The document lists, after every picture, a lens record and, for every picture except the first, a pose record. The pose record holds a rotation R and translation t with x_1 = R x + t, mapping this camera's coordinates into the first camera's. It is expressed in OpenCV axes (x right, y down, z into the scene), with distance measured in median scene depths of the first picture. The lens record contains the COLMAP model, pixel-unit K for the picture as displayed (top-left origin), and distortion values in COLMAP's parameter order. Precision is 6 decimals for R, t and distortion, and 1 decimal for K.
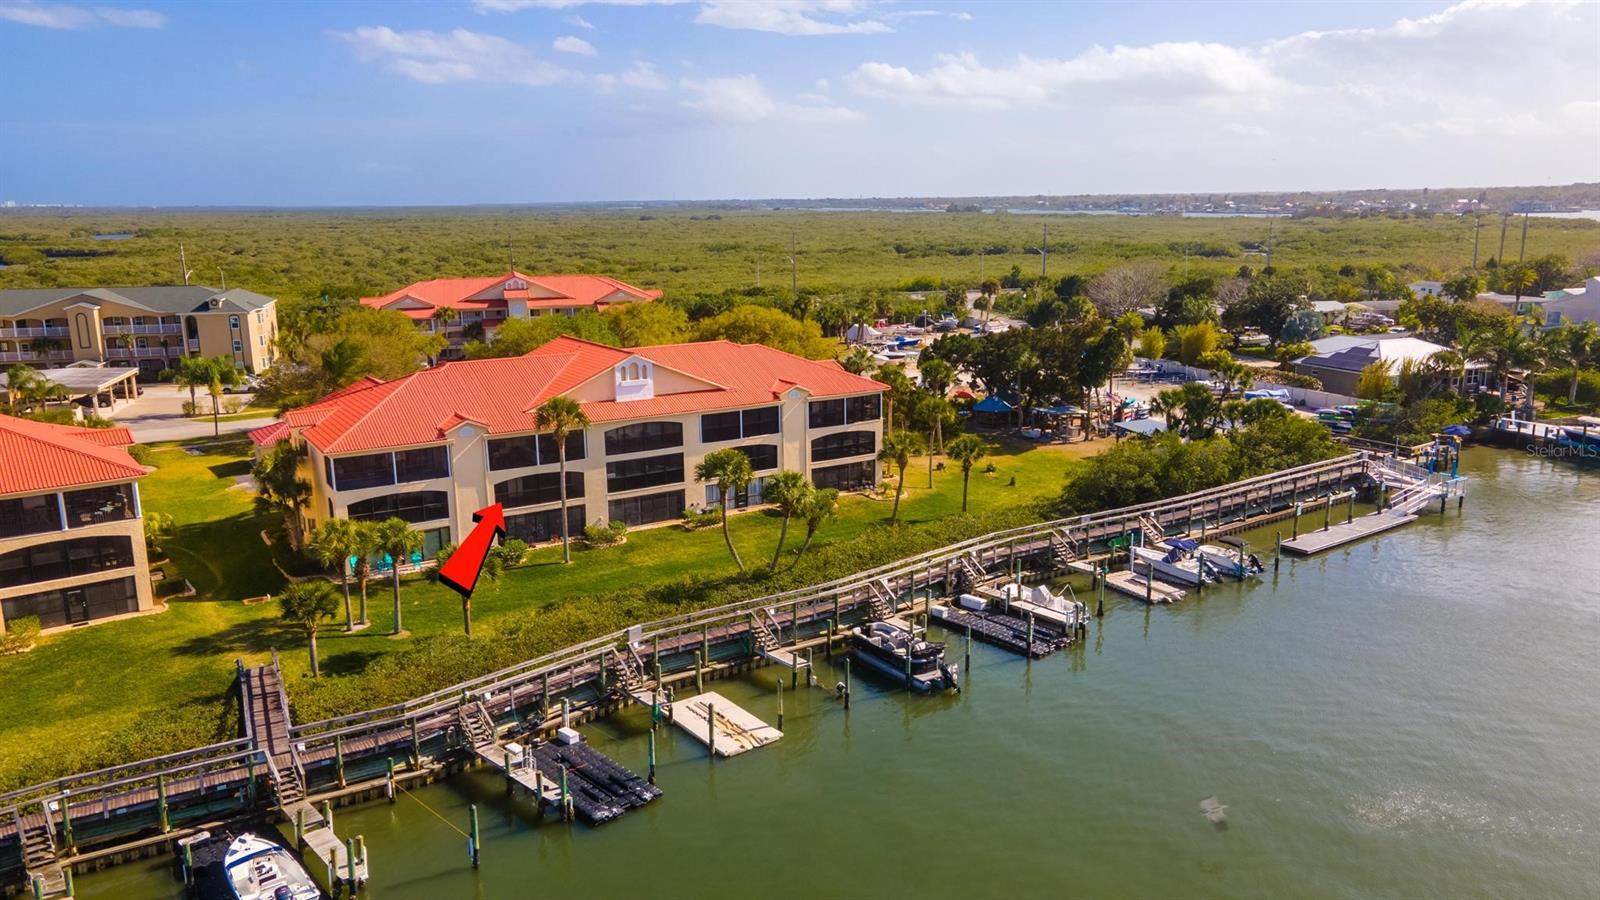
lens RADIAL K [[1163.1, 0, 800.0], [0, 1163.1, 450.0], [0, 0, 1]] dist [0.024398, 0.007042]
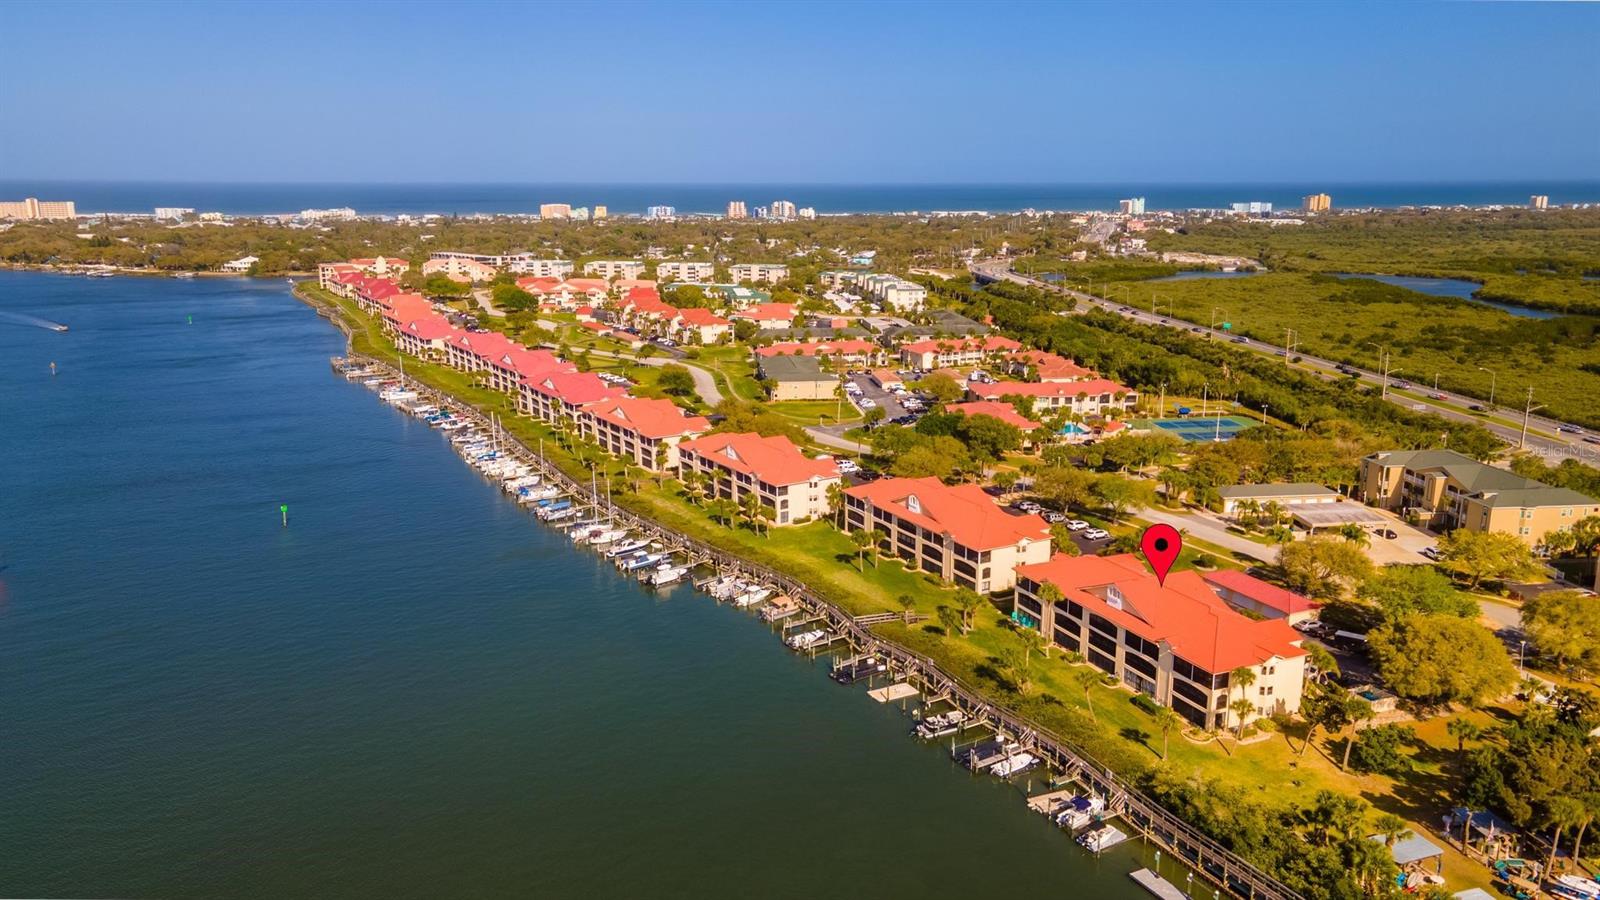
lens RADIAL K [[1163.1, 0, 800.0], [0, 1163.1, 450.0], [0, 0, 1]] dist [0.024398, 0.007042]
pose [[-0.142946, 0.231837, -0.962194, 1.694107], [-0.207971, 0.943437, 0.258214, -0.665260], [0.967633, 0.237020, -0.086645, 0.601516]]
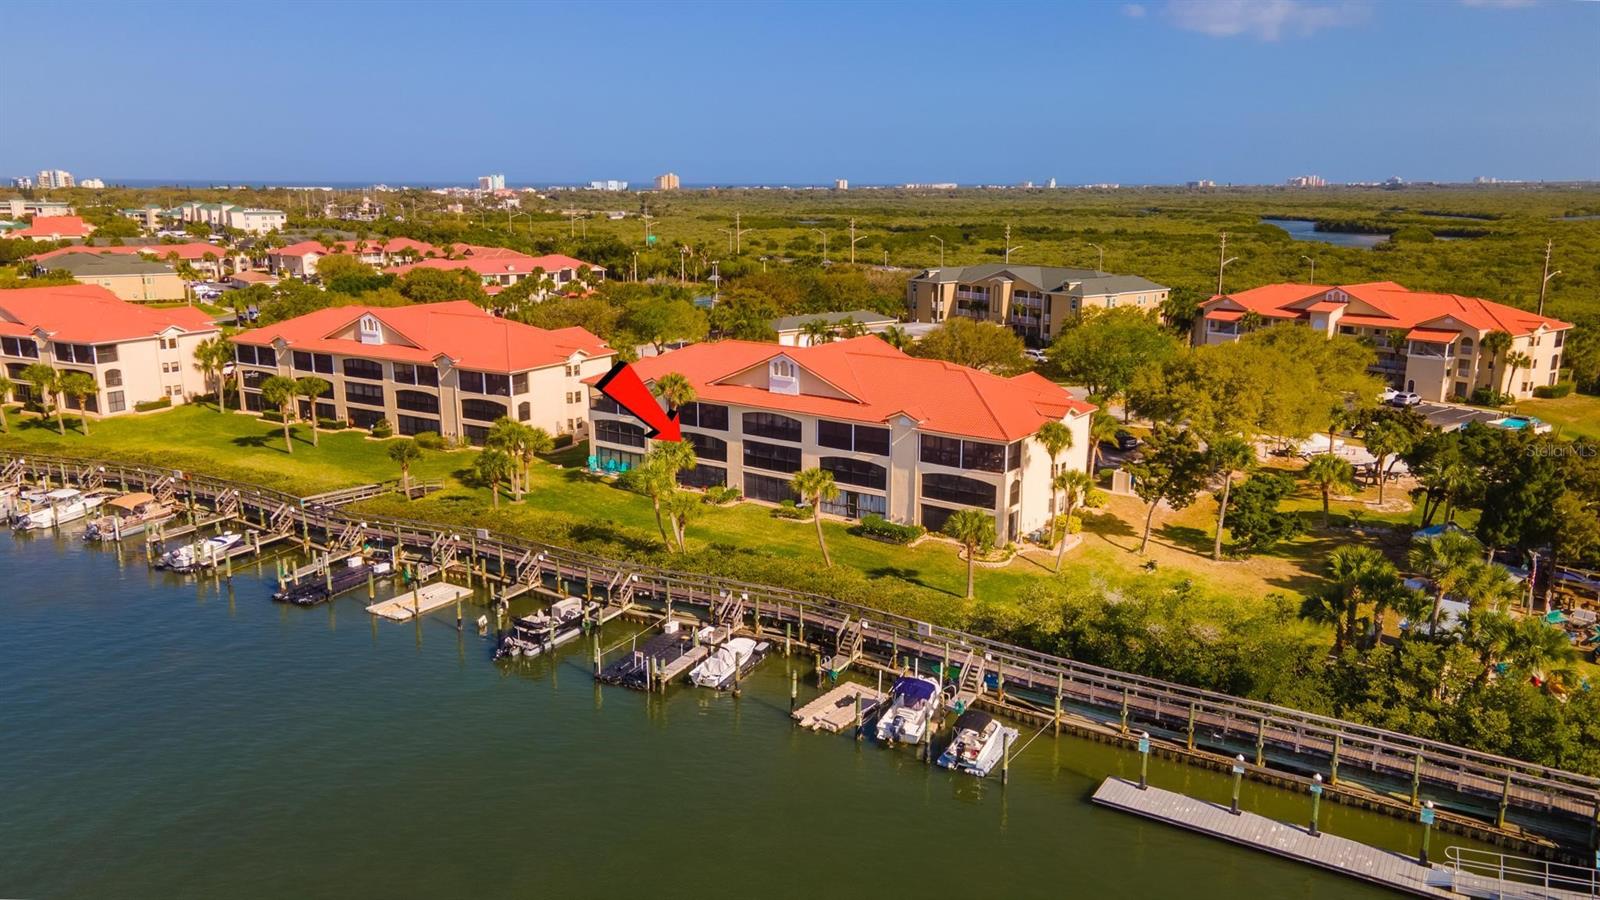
lens RADIAL K [[1183.8, 0, 800.0], [0, 1183.8, 450.0], [0, 0, 1]] dist [0.028069, 0.046964]
pose [[0.375531, 0.215844, -0.901326, 0.905549], [-0.201499, 0.968255, 0.147919, -0.161747], [0.904641, 0.126068, 0.407102, 0.547360]]
